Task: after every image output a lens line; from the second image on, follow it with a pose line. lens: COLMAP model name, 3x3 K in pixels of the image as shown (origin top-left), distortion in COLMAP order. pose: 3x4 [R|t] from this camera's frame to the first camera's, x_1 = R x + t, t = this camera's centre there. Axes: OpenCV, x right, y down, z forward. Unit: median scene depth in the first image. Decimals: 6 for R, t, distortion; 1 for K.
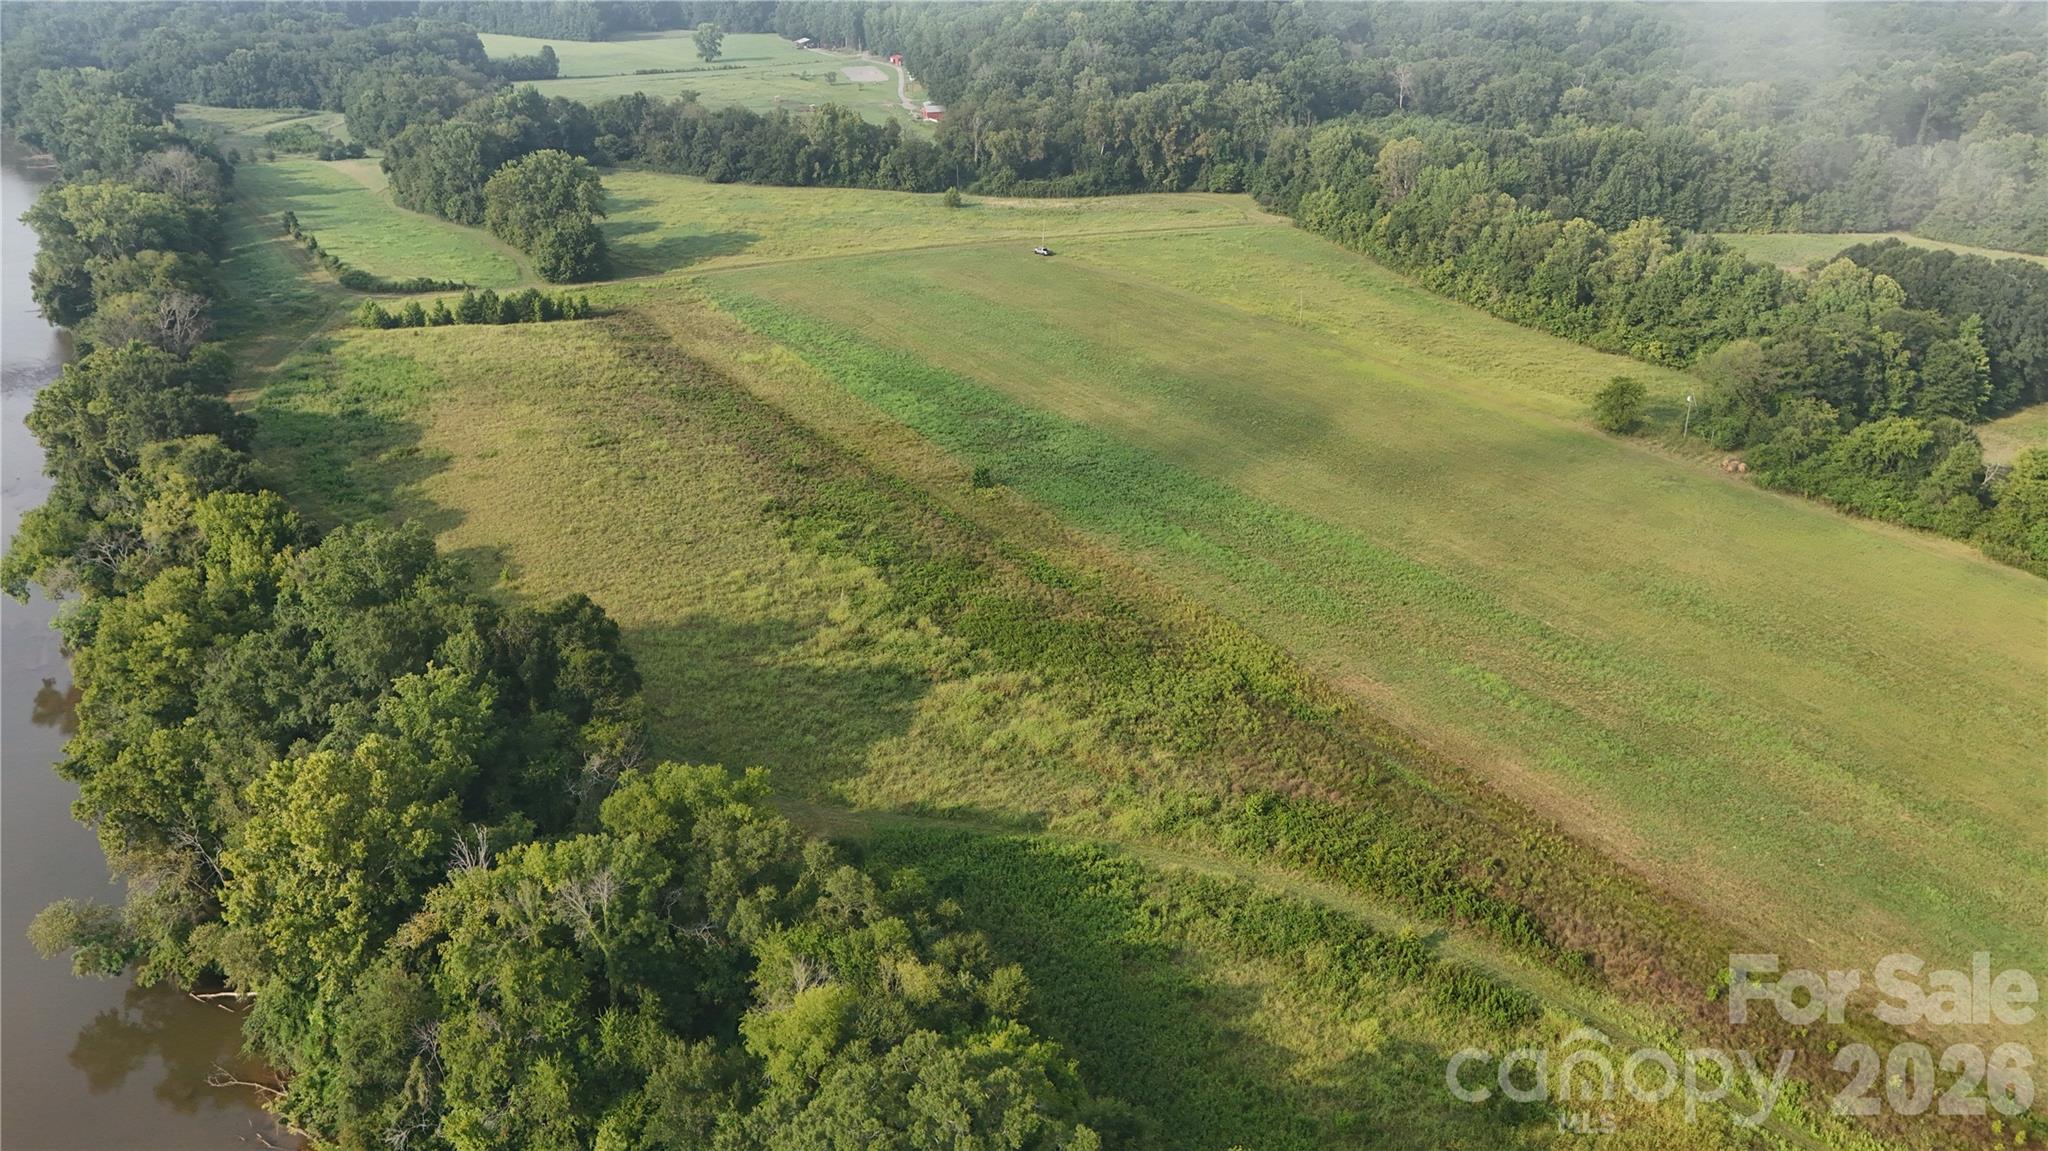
lens RADIAL K [[1487.9, 0, 1024.0], [0, 1487.9, 575.5], [0, 0, 1]] dist [0.073906, -0.079674]
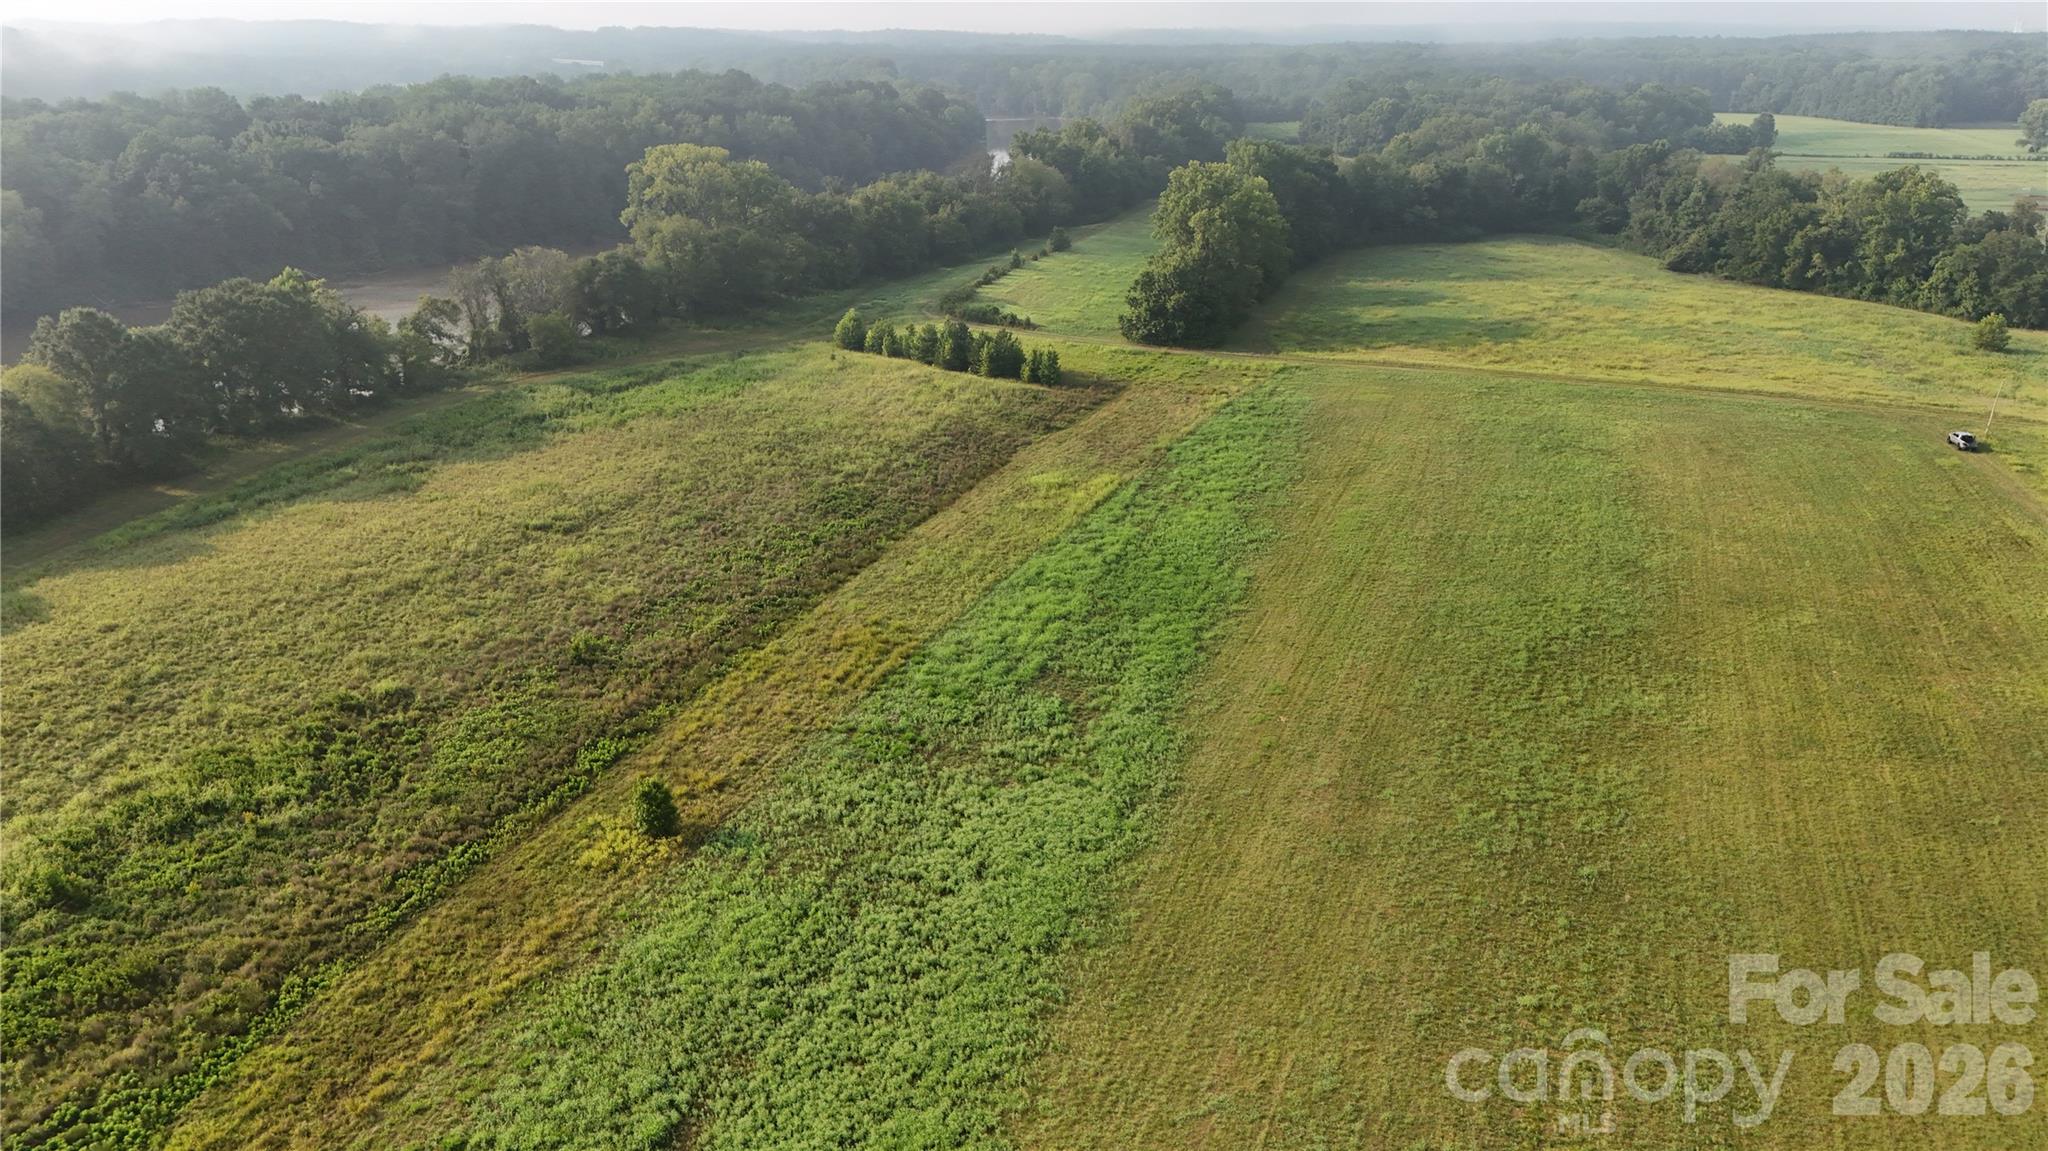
lens RADIAL K [[1487.9, 0, 1024.0], [0, 1487.9, 575.5], [0, 0, 1]] dist [0.073906, -0.079674]
pose [[0.604764, 0.270782, -0.748958, 0.133130], [-0.323818, 0.942783, 0.079385, -0.078687], [0.727601, 0.194517, 0.657845, 0.315115]]
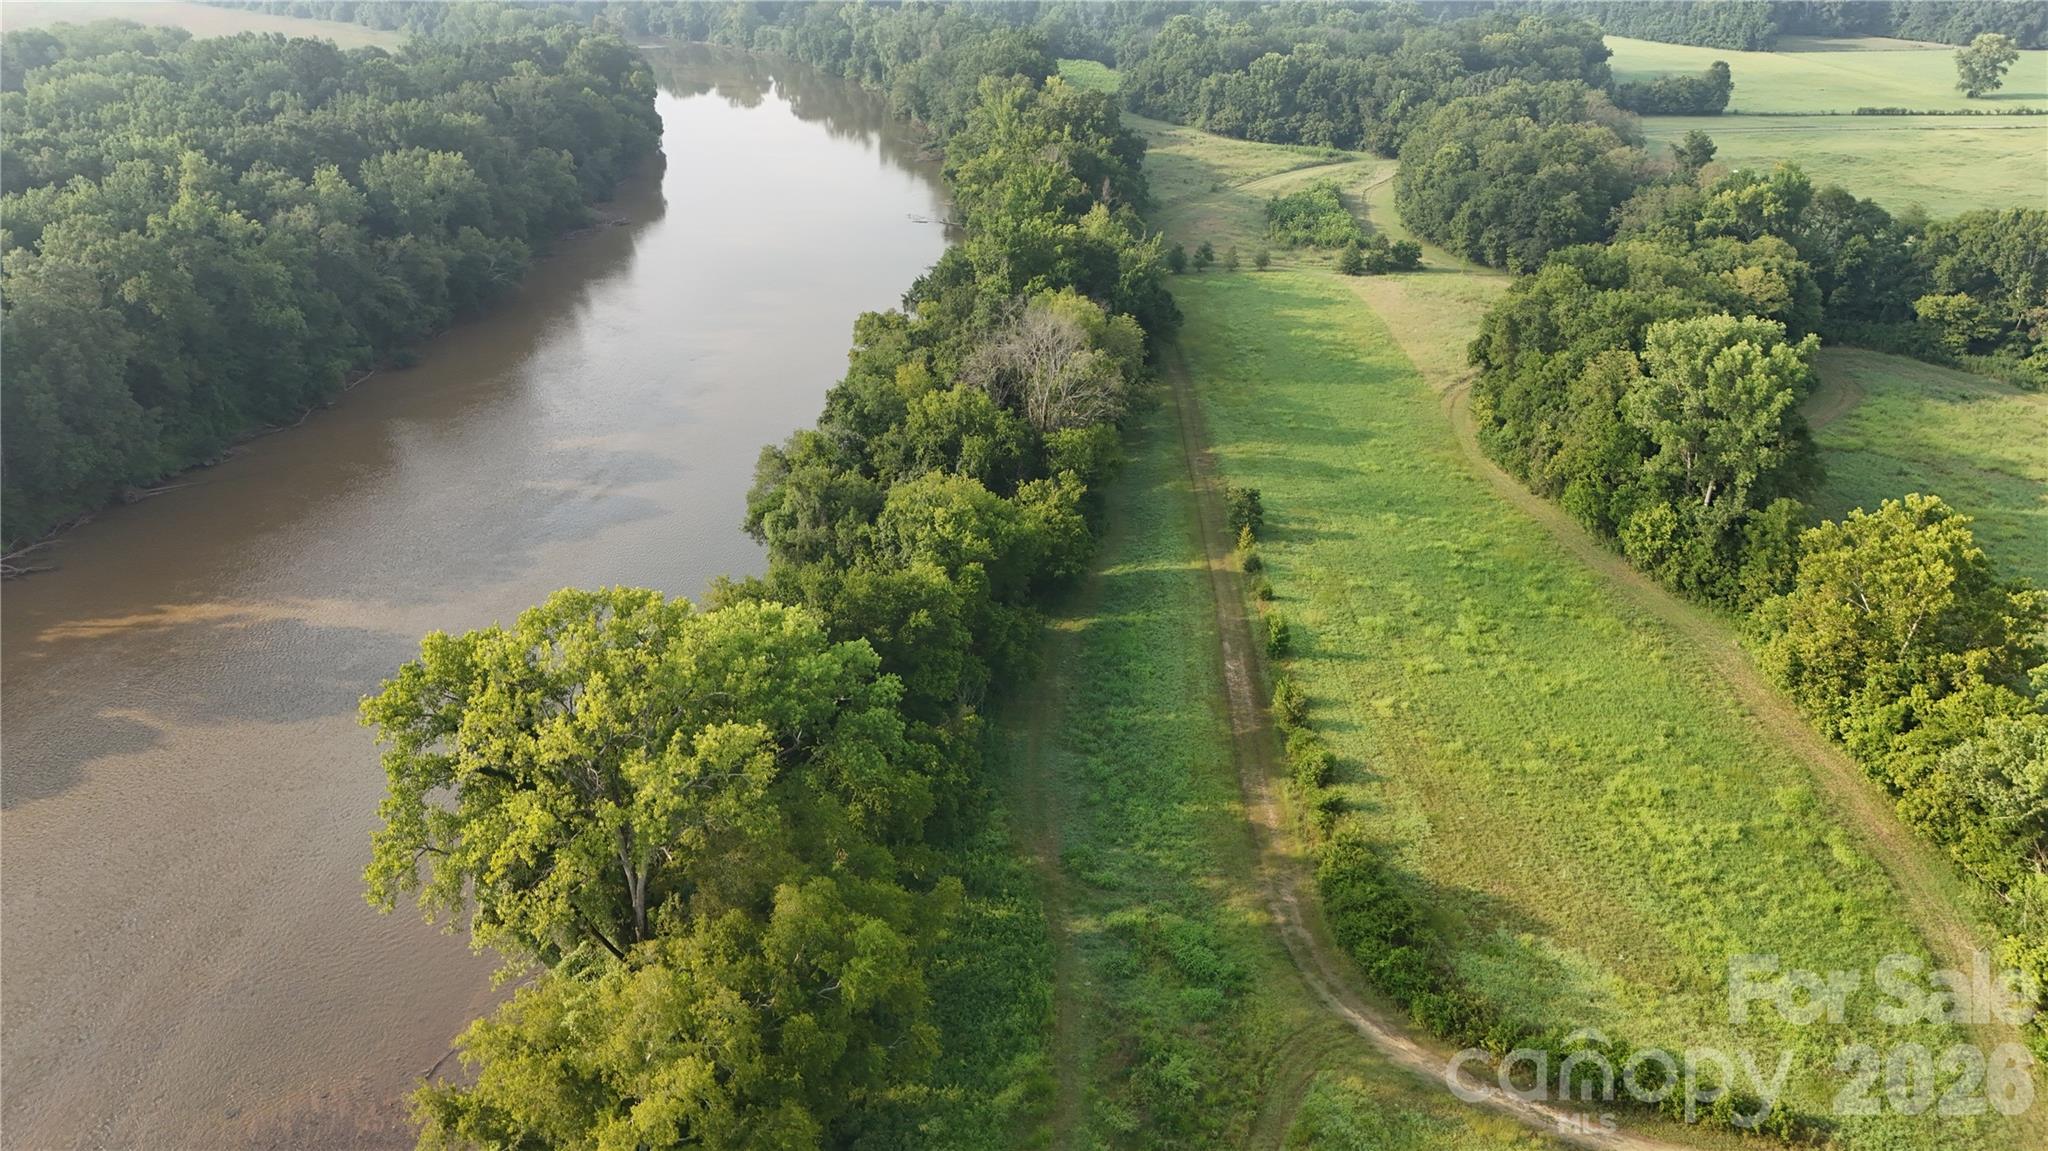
lens RADIAL K [[1487.9, 0, 1024.0], [0, 1487.9, 575.5], [0, 0, 1]] dist [0.073906, -0.079674]
pose [[0.814000, 0.239600, -0.529146, -0.215879], [-0.235956, 0.968810, 0.075706, -0.160172], [0.530781, 0.063231, 0.845147, 0.425834]]
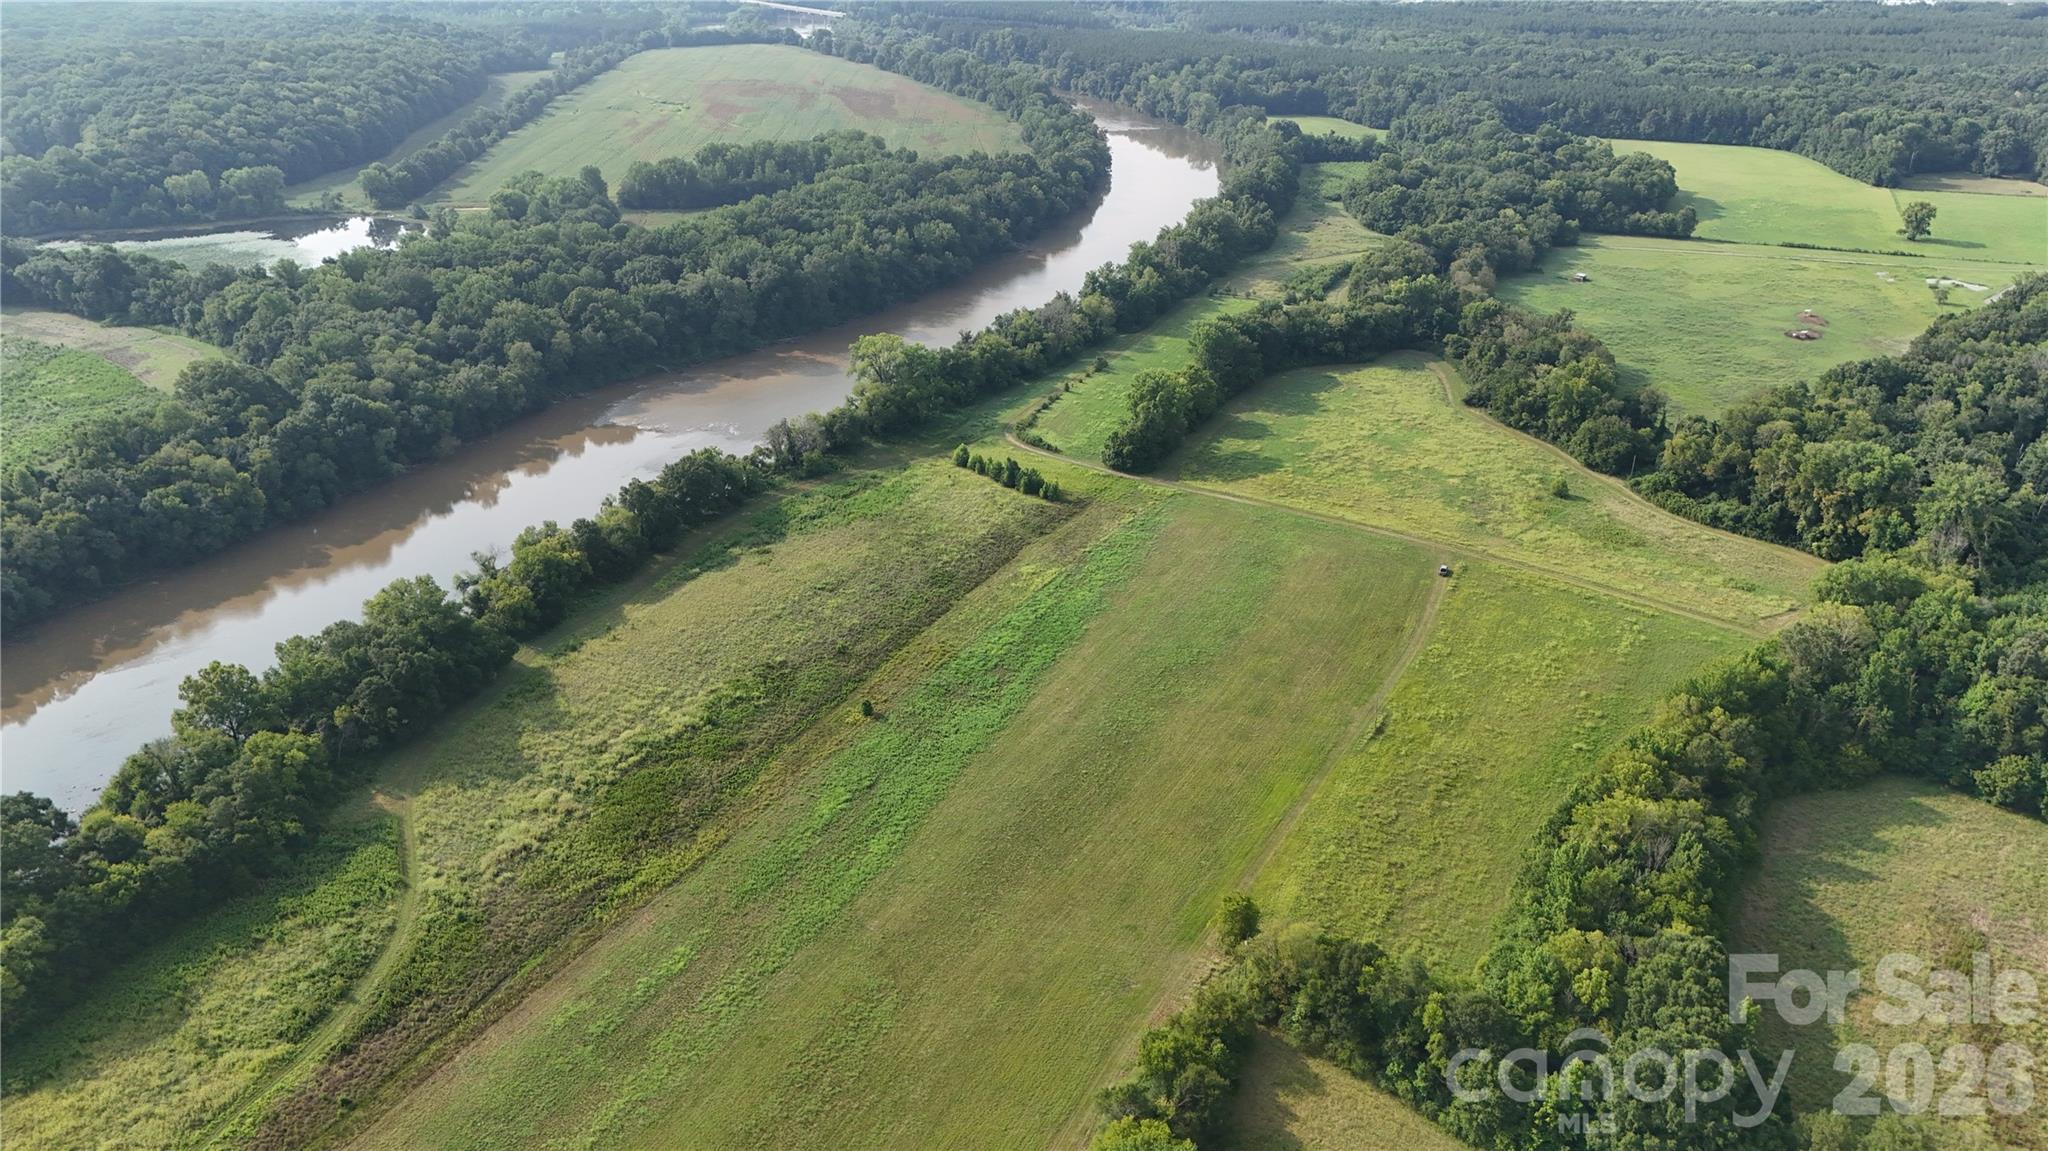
lens RADIAL K [[1487.9, 0, 1024.0], [0, 1487.9, 575.5], [0, 0, 1]] dist [0.073906, -0.079674]
pose [[0.501927, 0.363161, -0.784974, 0.452863], [-0.352925, 0.914579, 0.197456, -0.208888], [0.789629, 0.177928, 0.587220, 0.101828]]
